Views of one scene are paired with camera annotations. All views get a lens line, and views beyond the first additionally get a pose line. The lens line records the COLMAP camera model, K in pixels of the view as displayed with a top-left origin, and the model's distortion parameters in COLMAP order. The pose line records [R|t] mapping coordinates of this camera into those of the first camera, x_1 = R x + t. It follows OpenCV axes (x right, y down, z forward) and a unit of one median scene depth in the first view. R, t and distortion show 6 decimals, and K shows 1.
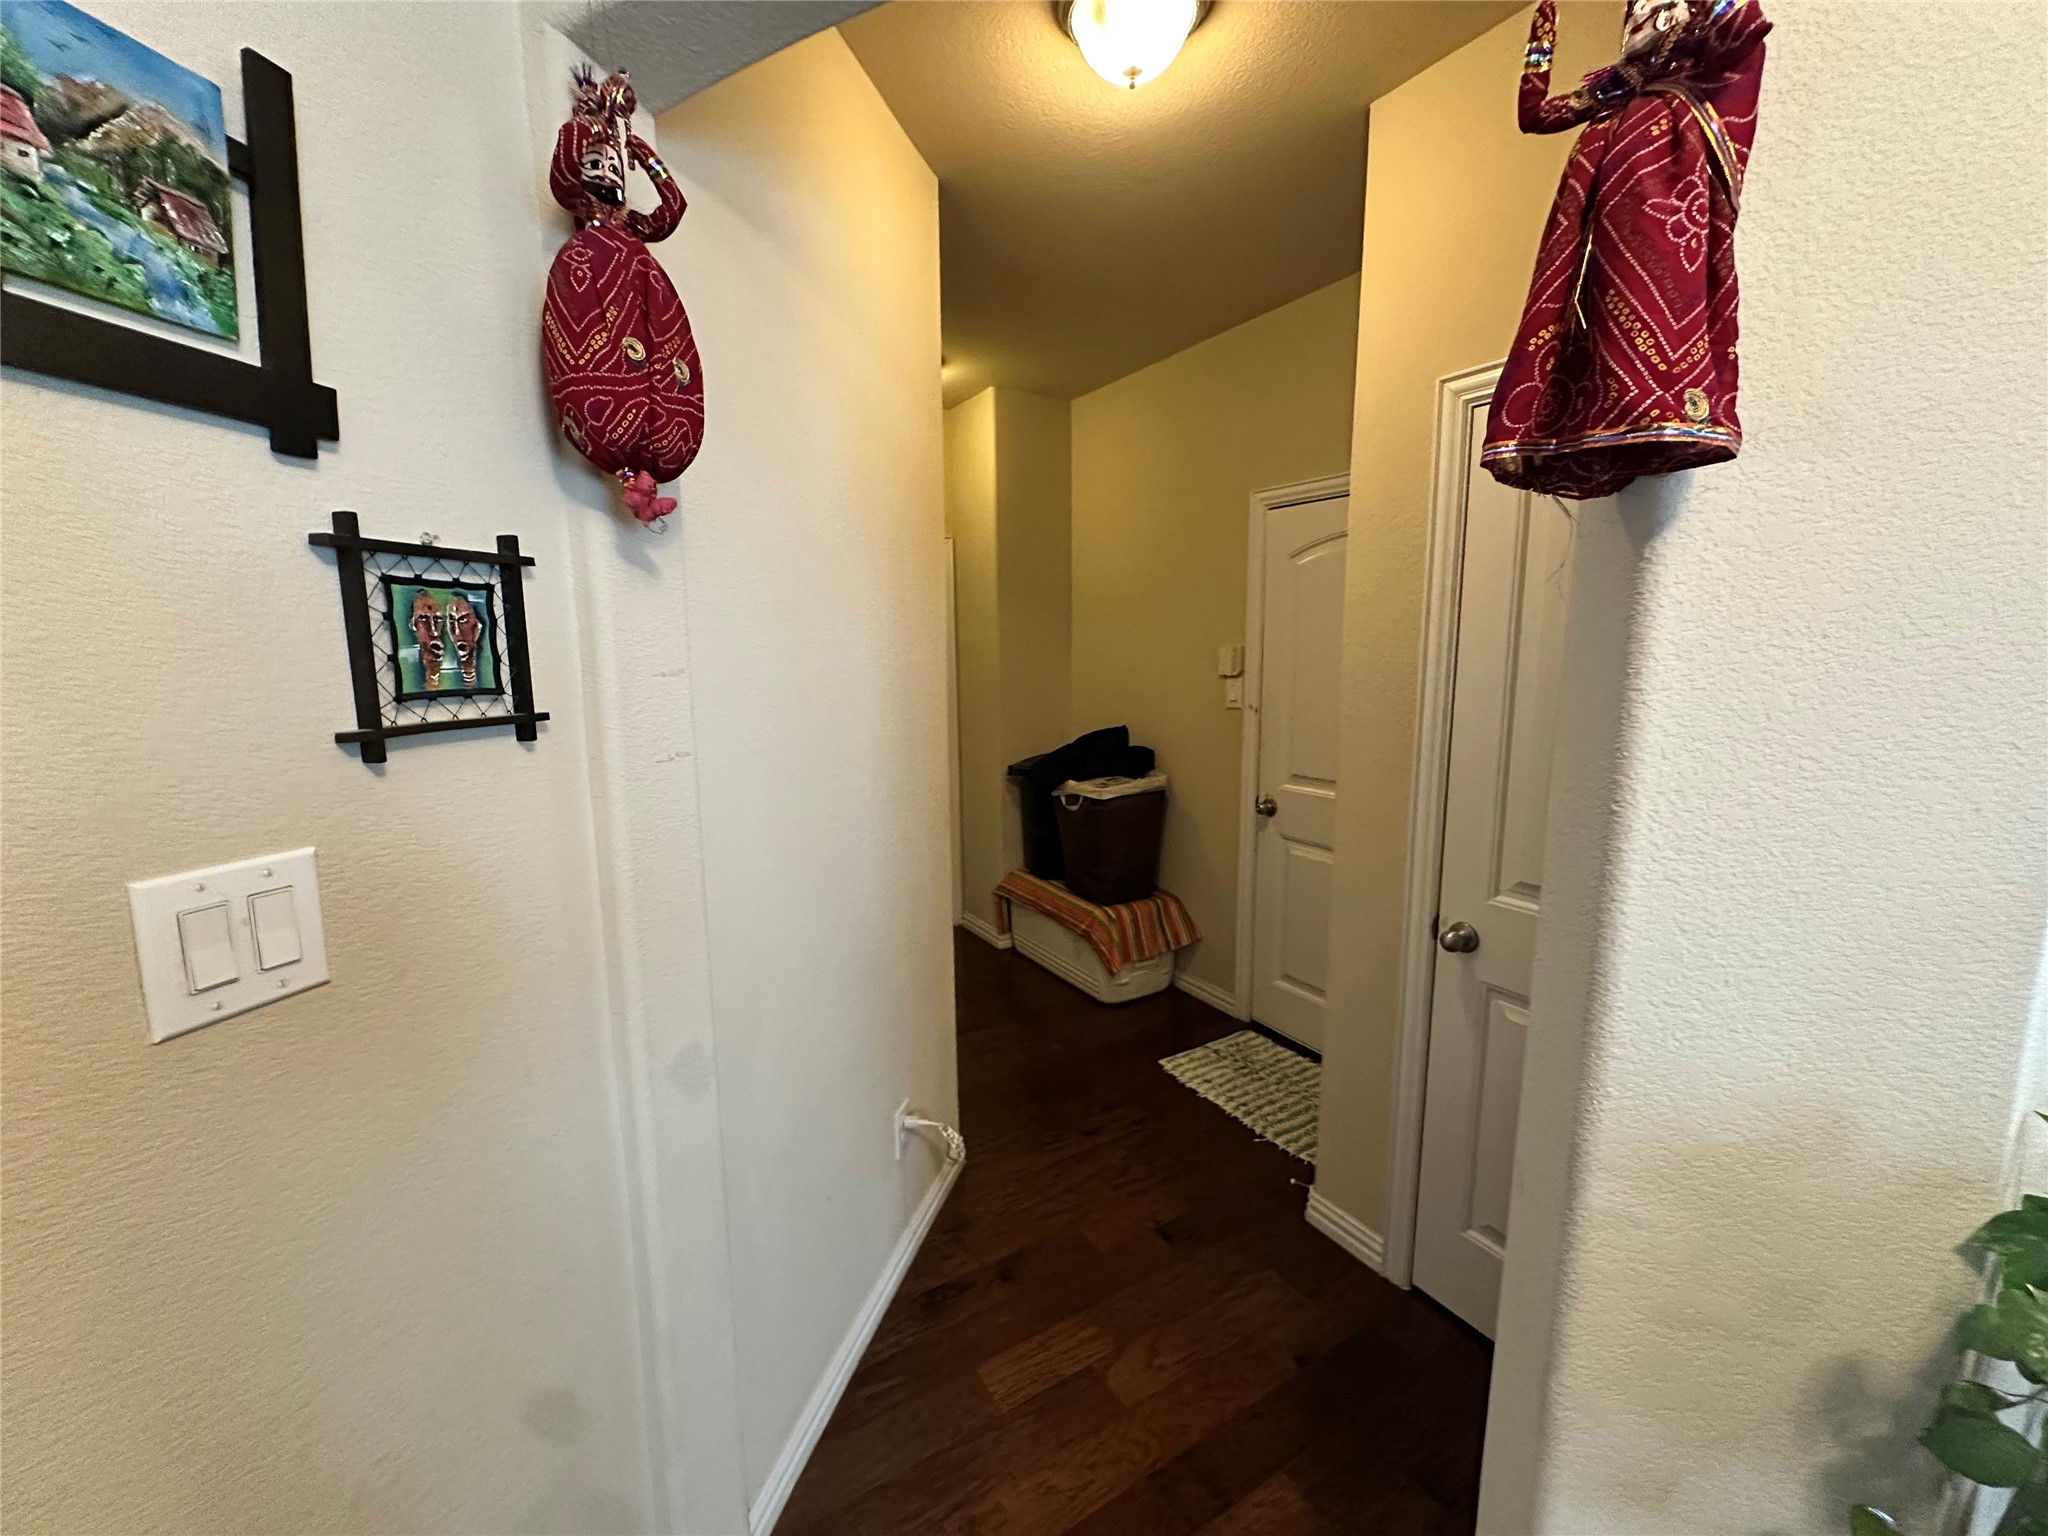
lens RADIAL K [[815.0, 0, 1021.5], [0, 815.0, 770.1], [0, 0, 1]] dist [-0.004619, 0.000677]
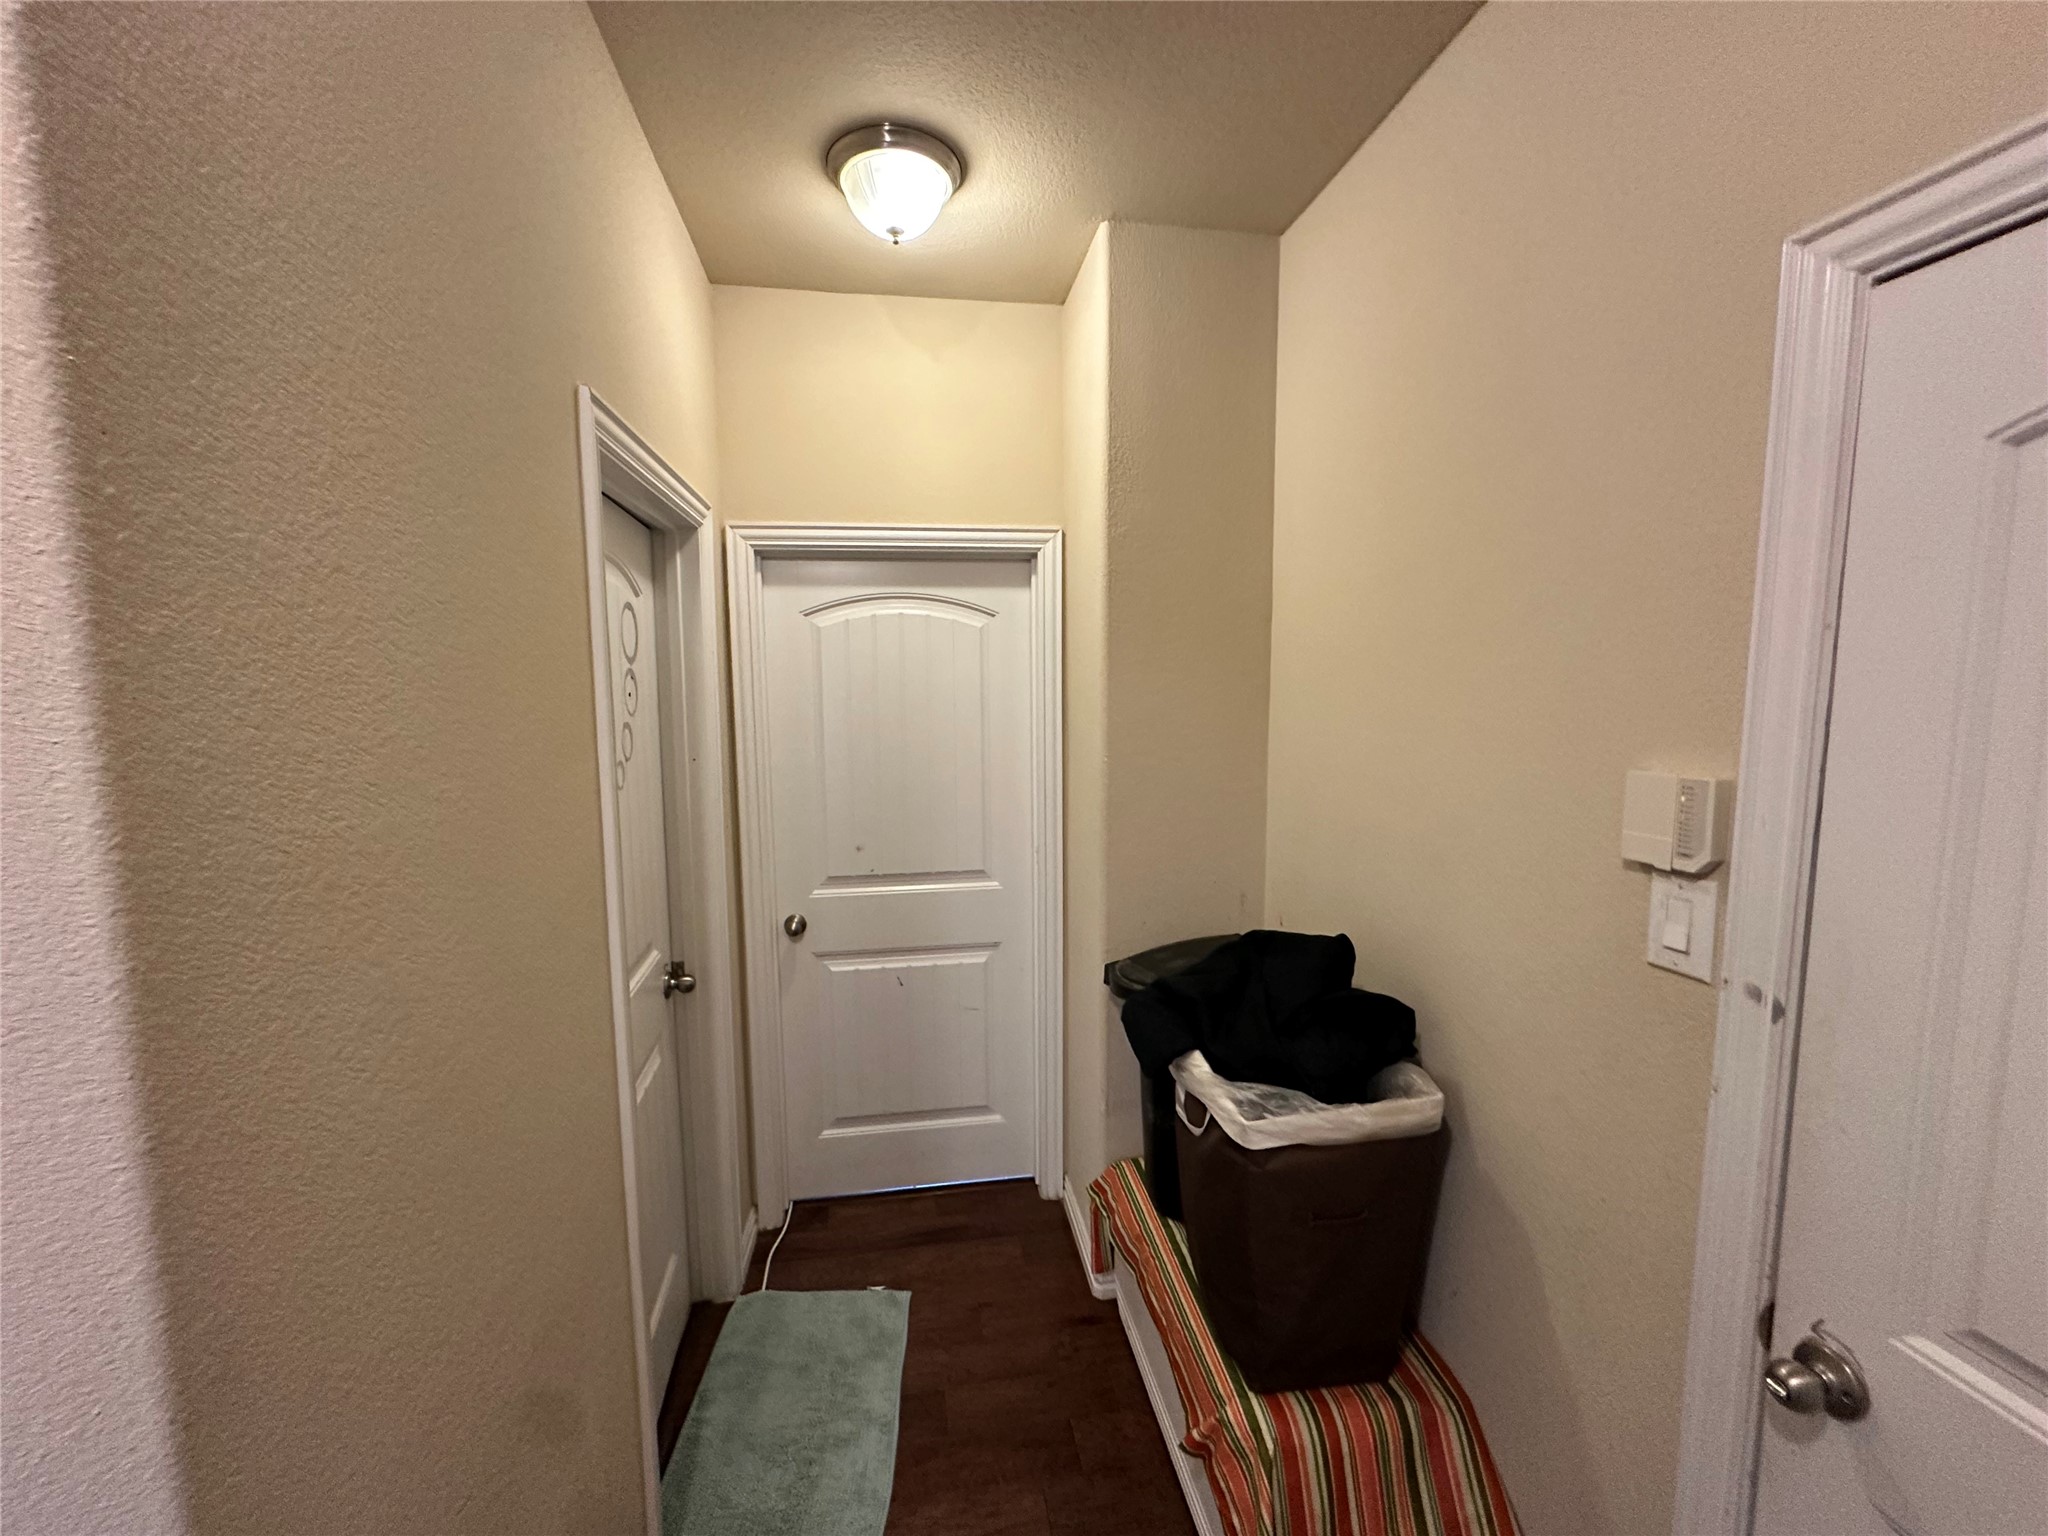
lens RADIAL K [[815.0, 0, 1021.5], [0, 815.0, 770.1], [0, 0, 1]] dist [-0.004619, 0.000677]
pose [[0.924078, 0.048226, -0.379148, 0.169881], [-0.069166, 0.996729, -0.041793, -0.144323], [0.375893, 0.064844, 0.924392, 0.727661]]
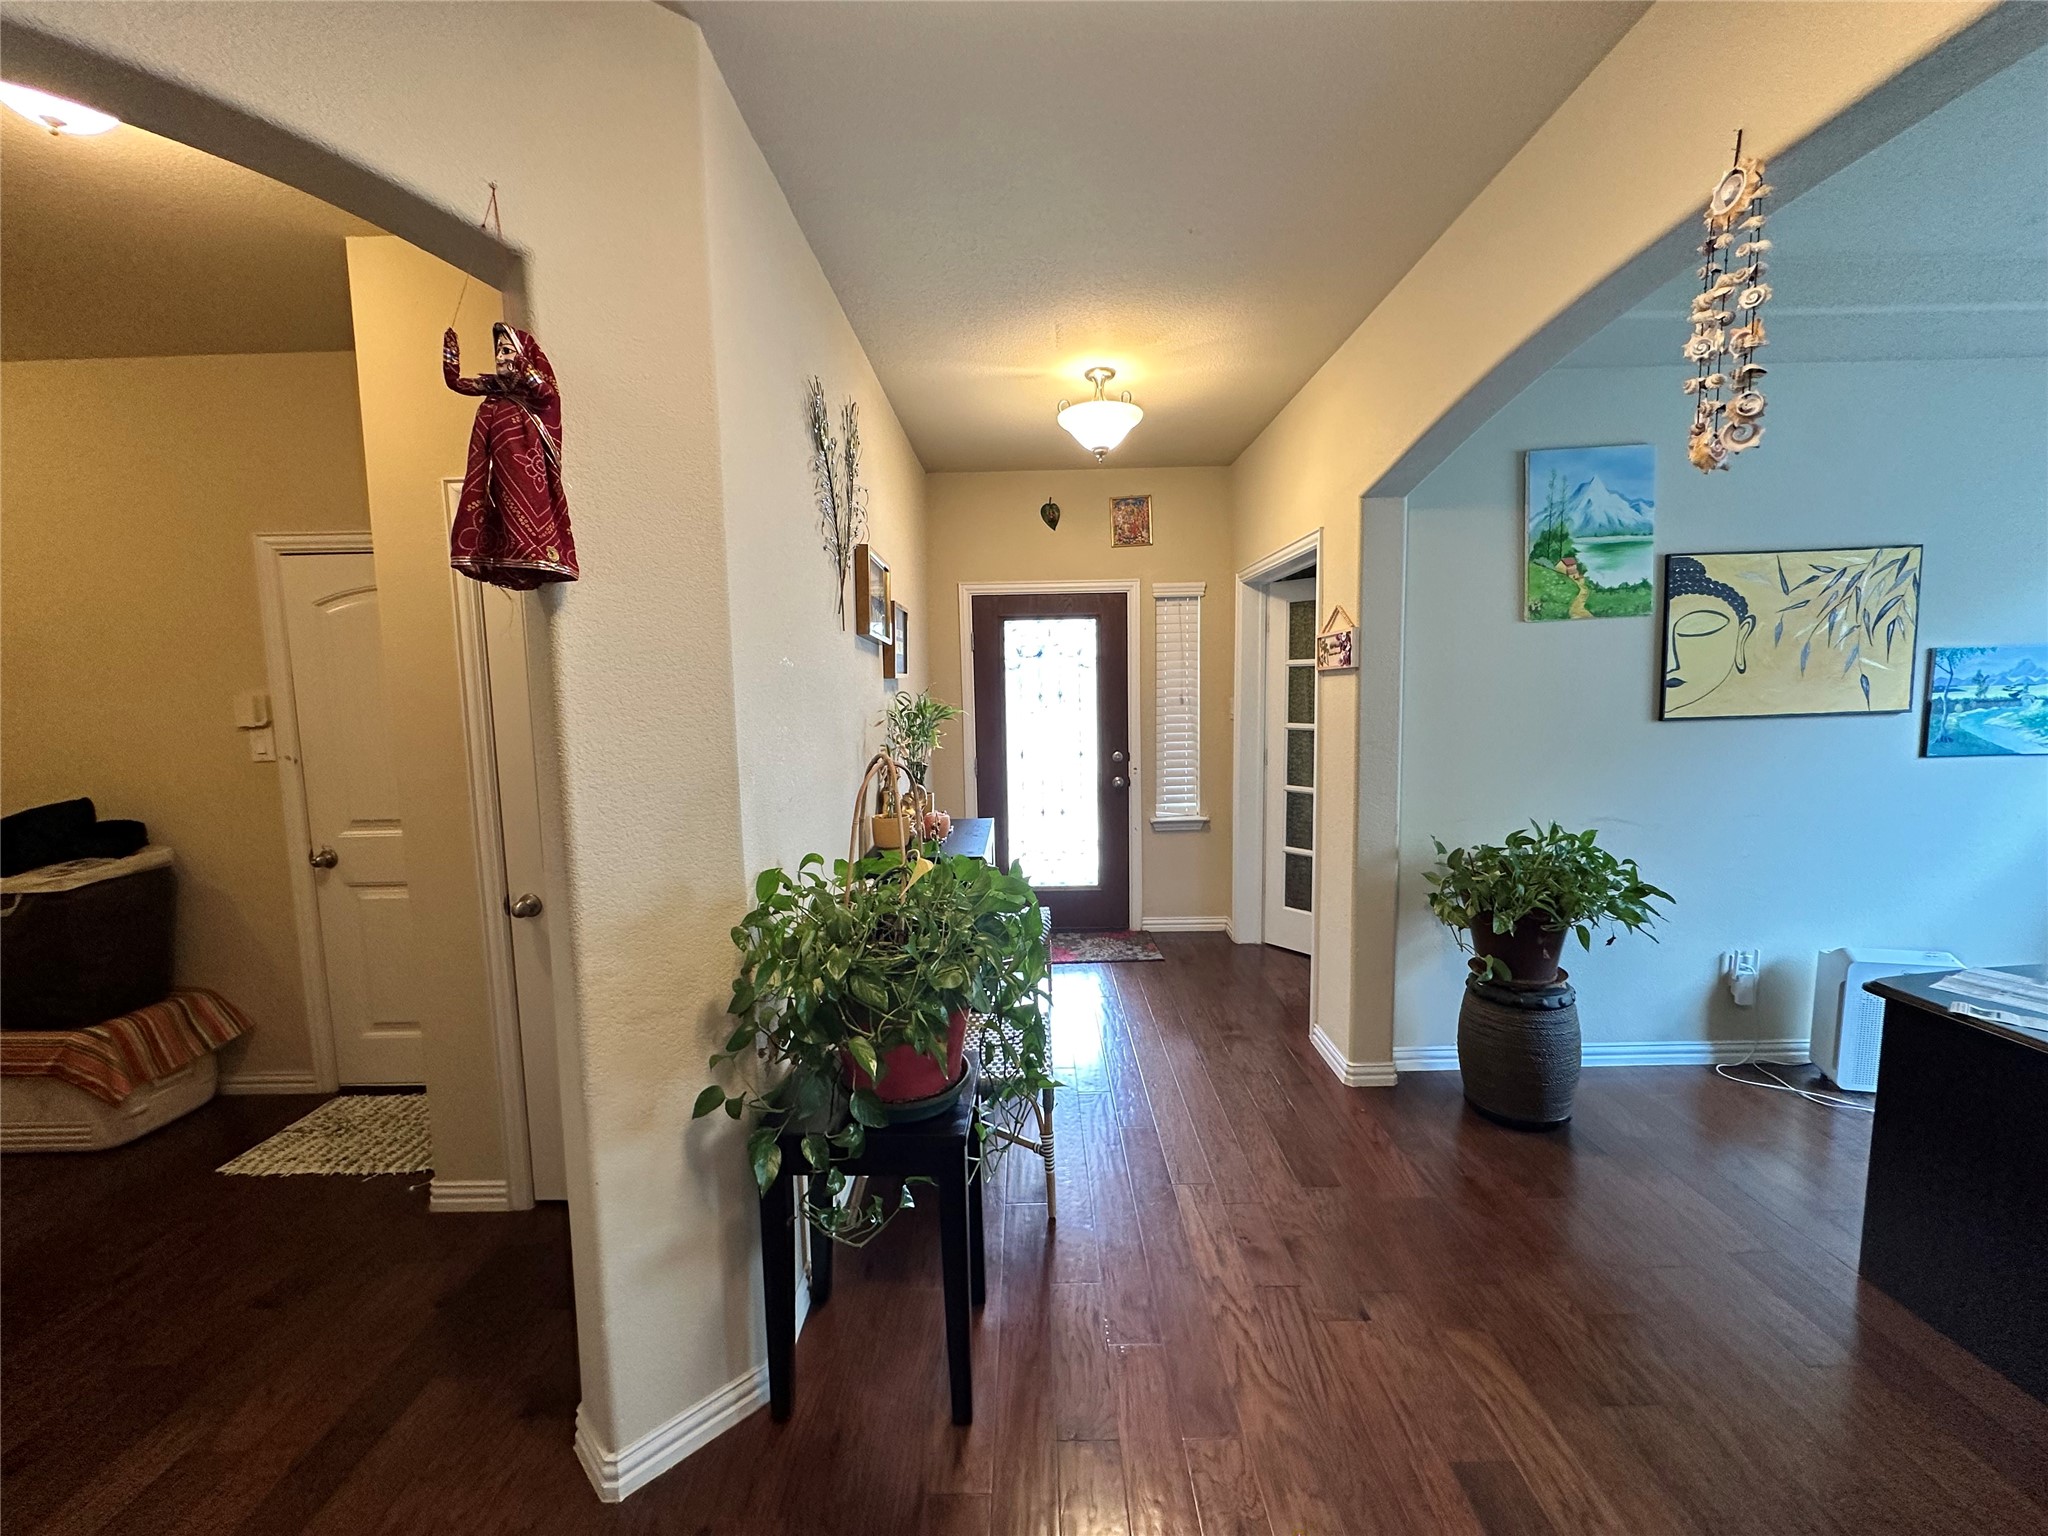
lens RADIAL K [[818.1, 0, 1024.0], [0, 818.1, 765.7], [0, 0, 1]] dist [-0.003338, 0.000147]
pose [[0.521785, -0.084650, 0.848867, -0.090218], [0.150683, 0.988564, 0.005959, 0.062917], [-0.839664, 0.124801, 0.528573, -0.254167]]
